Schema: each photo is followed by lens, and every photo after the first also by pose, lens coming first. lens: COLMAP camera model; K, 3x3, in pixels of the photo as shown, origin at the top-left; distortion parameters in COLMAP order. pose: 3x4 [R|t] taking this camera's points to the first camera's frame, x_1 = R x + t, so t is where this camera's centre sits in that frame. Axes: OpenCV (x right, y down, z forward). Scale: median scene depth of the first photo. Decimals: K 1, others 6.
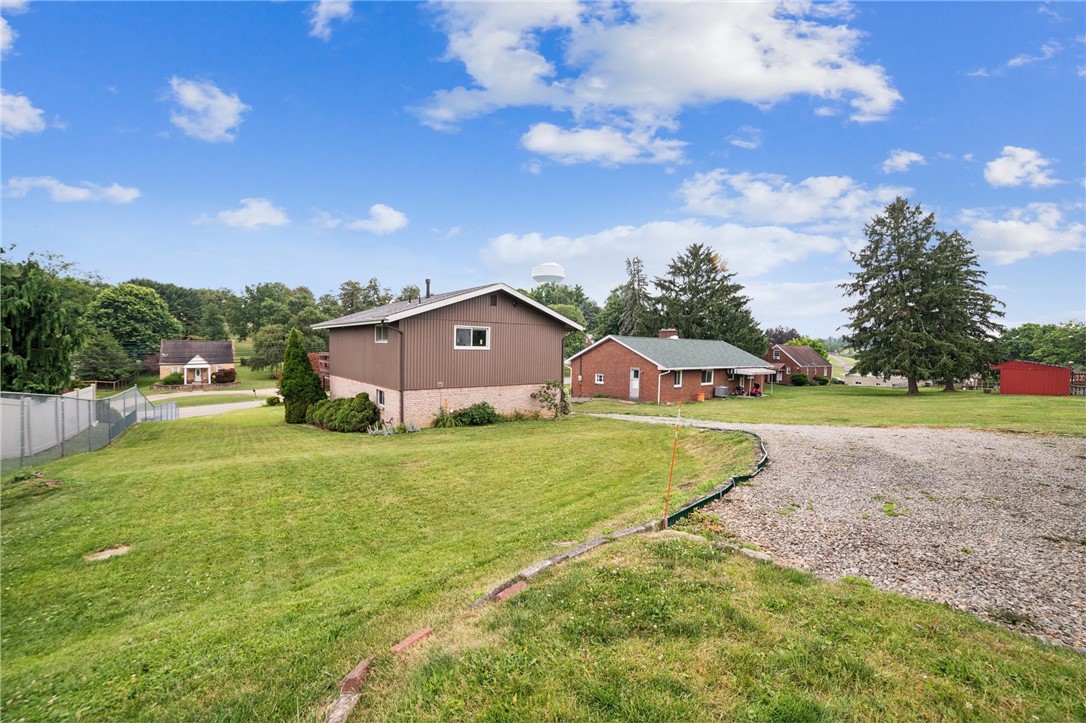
lens RADIAL K [[441.0, 0, 539.0], [0, 441.0, 358.7], [0, 0, 1]] dist [-0.087175, 0.026608]
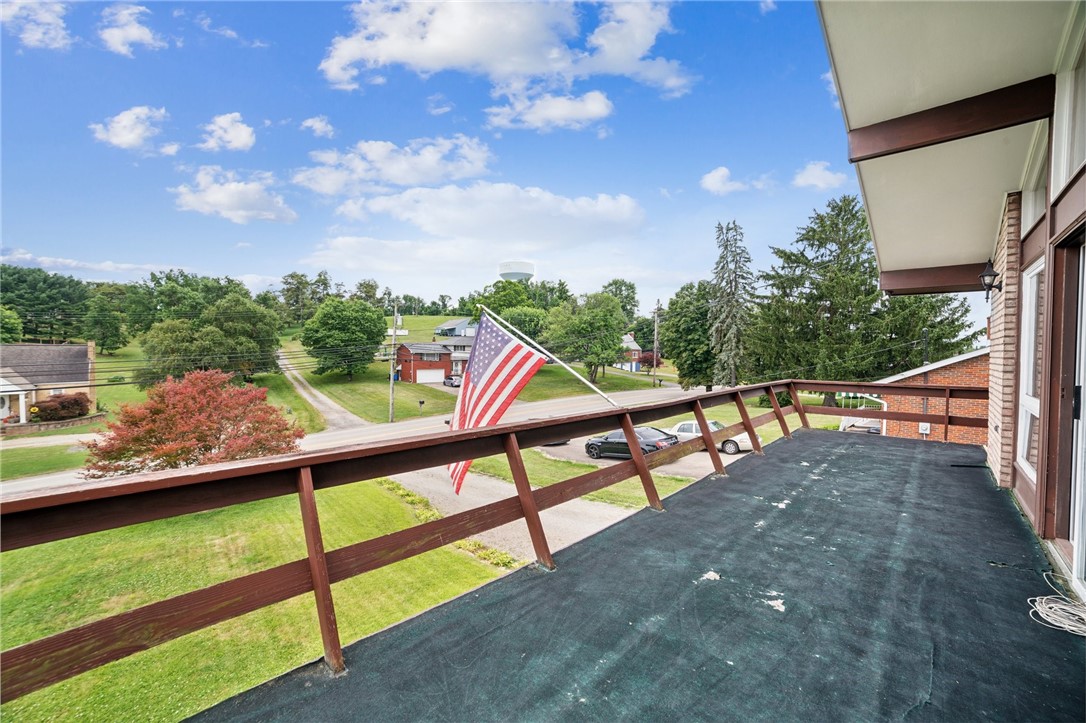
lens RADIAL K [[441.0, 0, 539.0], [0, 441.0, 358.7], [0, 0, 1]] dist [-0.087175, 0.026608]
pose [[0.994077, -0.012084, 0.108002, -0.088891], [0.012869, 0.999896, -0.006573, -0.005352], [-0.107911, 0.007924, 0.994129, 0.195389]]
